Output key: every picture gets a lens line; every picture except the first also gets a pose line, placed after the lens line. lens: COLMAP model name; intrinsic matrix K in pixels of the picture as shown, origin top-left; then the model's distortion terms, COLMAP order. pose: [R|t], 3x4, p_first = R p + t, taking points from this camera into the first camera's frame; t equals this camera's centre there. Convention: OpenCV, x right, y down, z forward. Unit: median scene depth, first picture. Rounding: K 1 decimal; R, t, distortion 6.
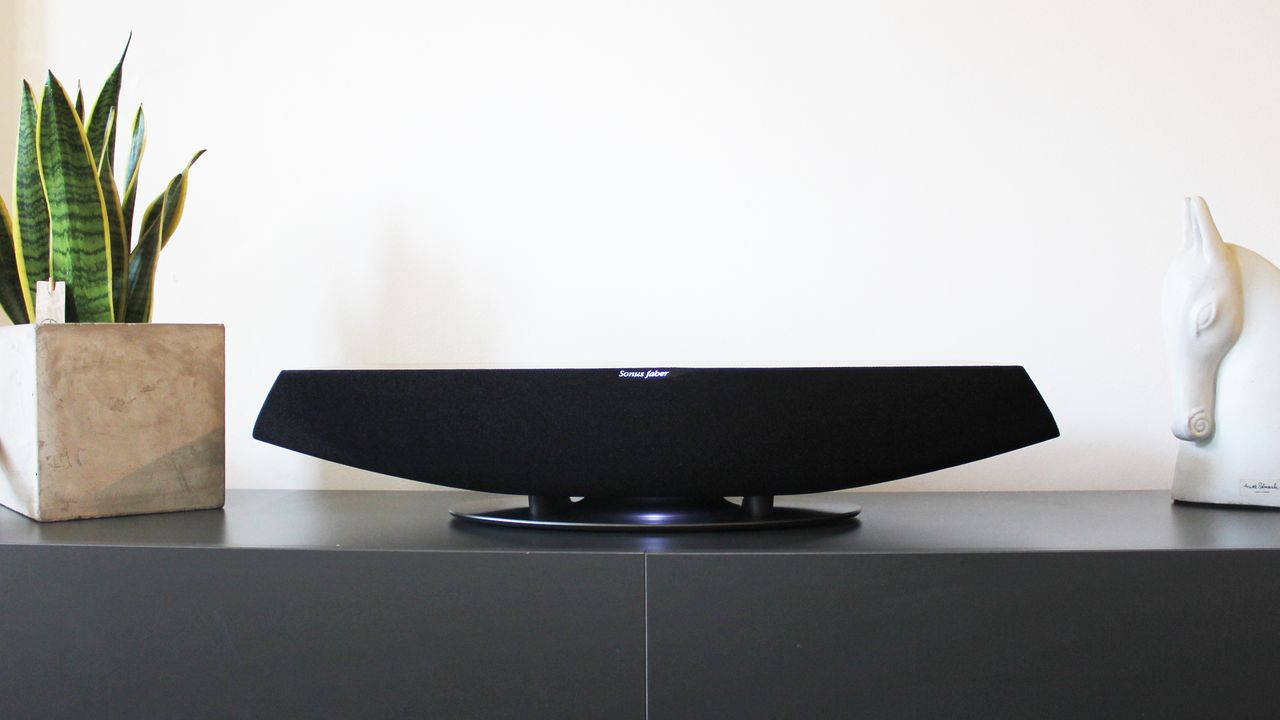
lens RADIAL K [[1306.1, 0, 640.0], [0, 1306.1, 360.0], [0, 0, 1]] dist [-0.123770, 0.013787]
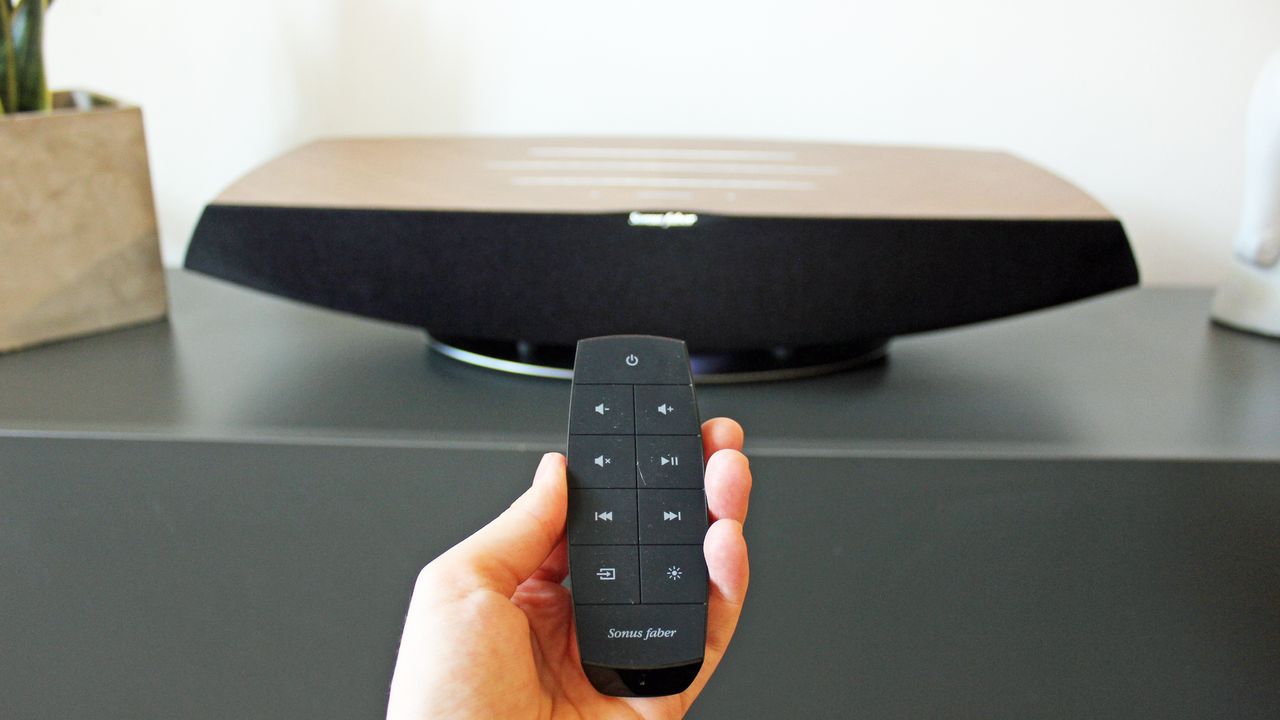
lens RADIAL K [[1080.7, 0, 644.4], [0, 1080.7, 386.4], [0, 0, 1]] dist [-0.153707, 0.124066]
pose [[0.998209, -0.000623, 0.059815, -0.042897], [-0.021486, 0.929485, 0.368234, -0.118579], [-0.055827, -0.368860, 0.927807, 0.308638]]
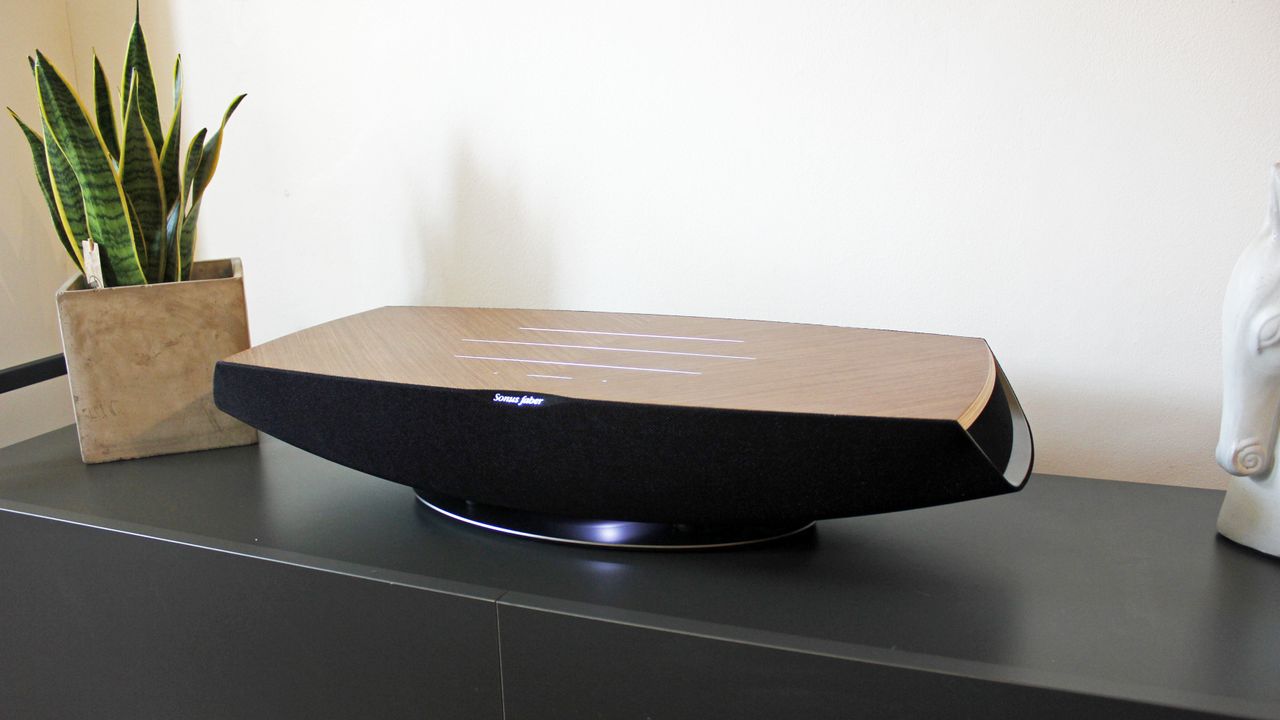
lens RADIAL K [[1080.7, 0, 644.4], [0, 1080.7, 386.4], [0, 0, 1]] dist [-0.153707, 0.124066]
pose [[0.950951, 0.065592, -0.302307, 0.272207], [0.011513, 0.969080, 0.246478, -0.158596], [0.309127, -0.237869, 0.920793, 0.294762]]
